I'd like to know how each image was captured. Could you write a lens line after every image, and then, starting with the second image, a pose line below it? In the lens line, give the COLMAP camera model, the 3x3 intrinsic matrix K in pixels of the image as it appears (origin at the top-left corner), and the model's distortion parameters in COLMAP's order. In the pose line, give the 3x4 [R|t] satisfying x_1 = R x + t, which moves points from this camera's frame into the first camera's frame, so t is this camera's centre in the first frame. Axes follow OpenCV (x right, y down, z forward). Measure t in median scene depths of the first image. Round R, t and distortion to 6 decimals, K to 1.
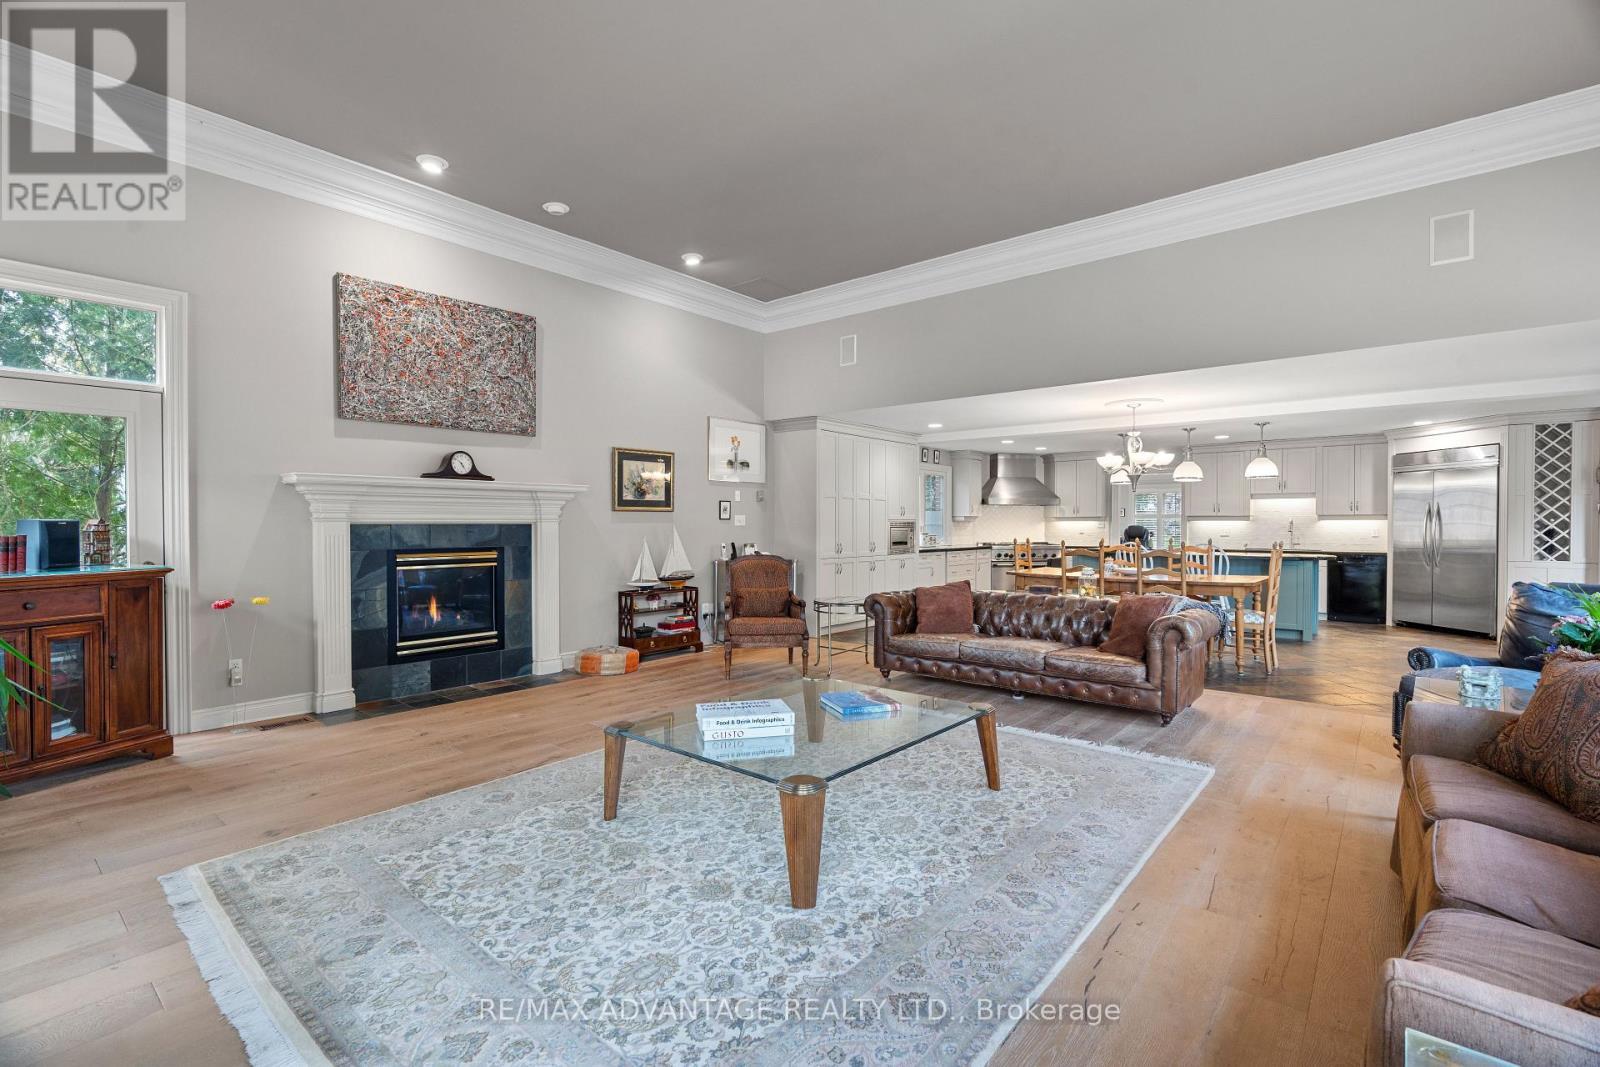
lens RADIAL K [[724.2, 0, 801.7], [0, 724.2, 532.1], [0, 0, 1]] dist [-0.000983, 0.000058]
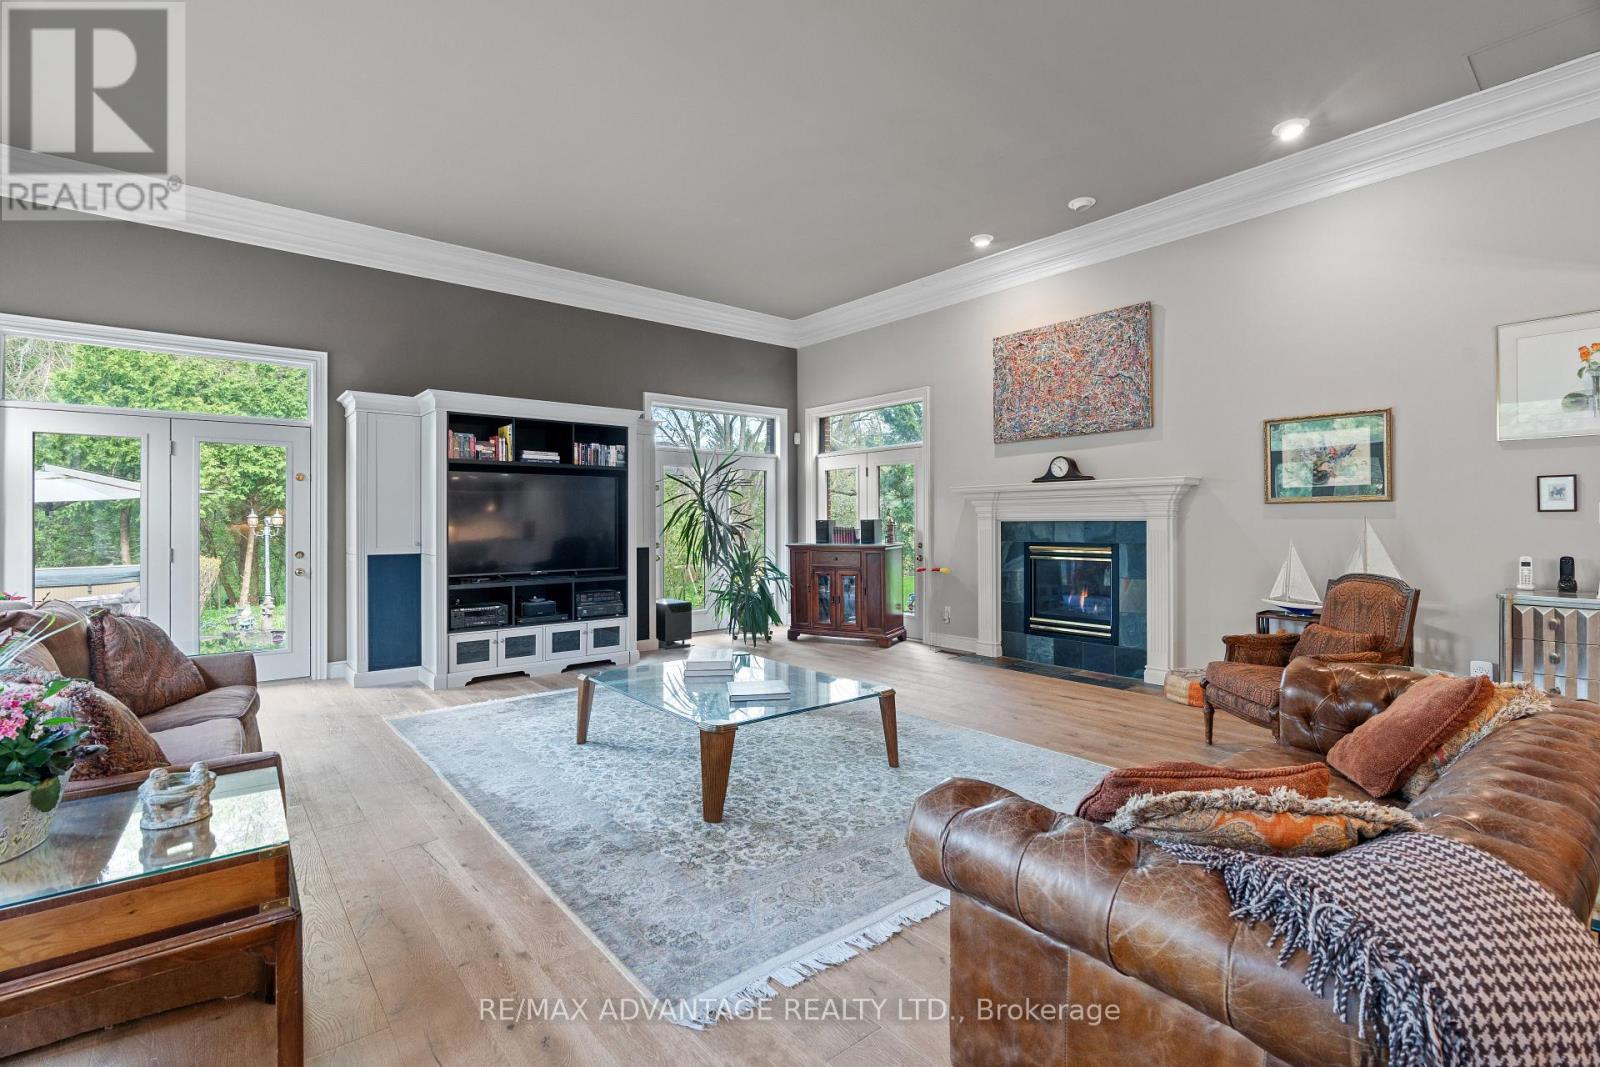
lens RADIAL K [[724.2, 0, 800.6], [0, 724.2, 524.2], [0, 0, 1]] dist [-0.000983, 0.000058]
pose [[-0.177601, 0.000455, -0.984102, 0.728706], [-0.013294, 0.999908, 0.002862, -0.004243], [0.984013, 0.013591, -0.177579, 0.827786]]
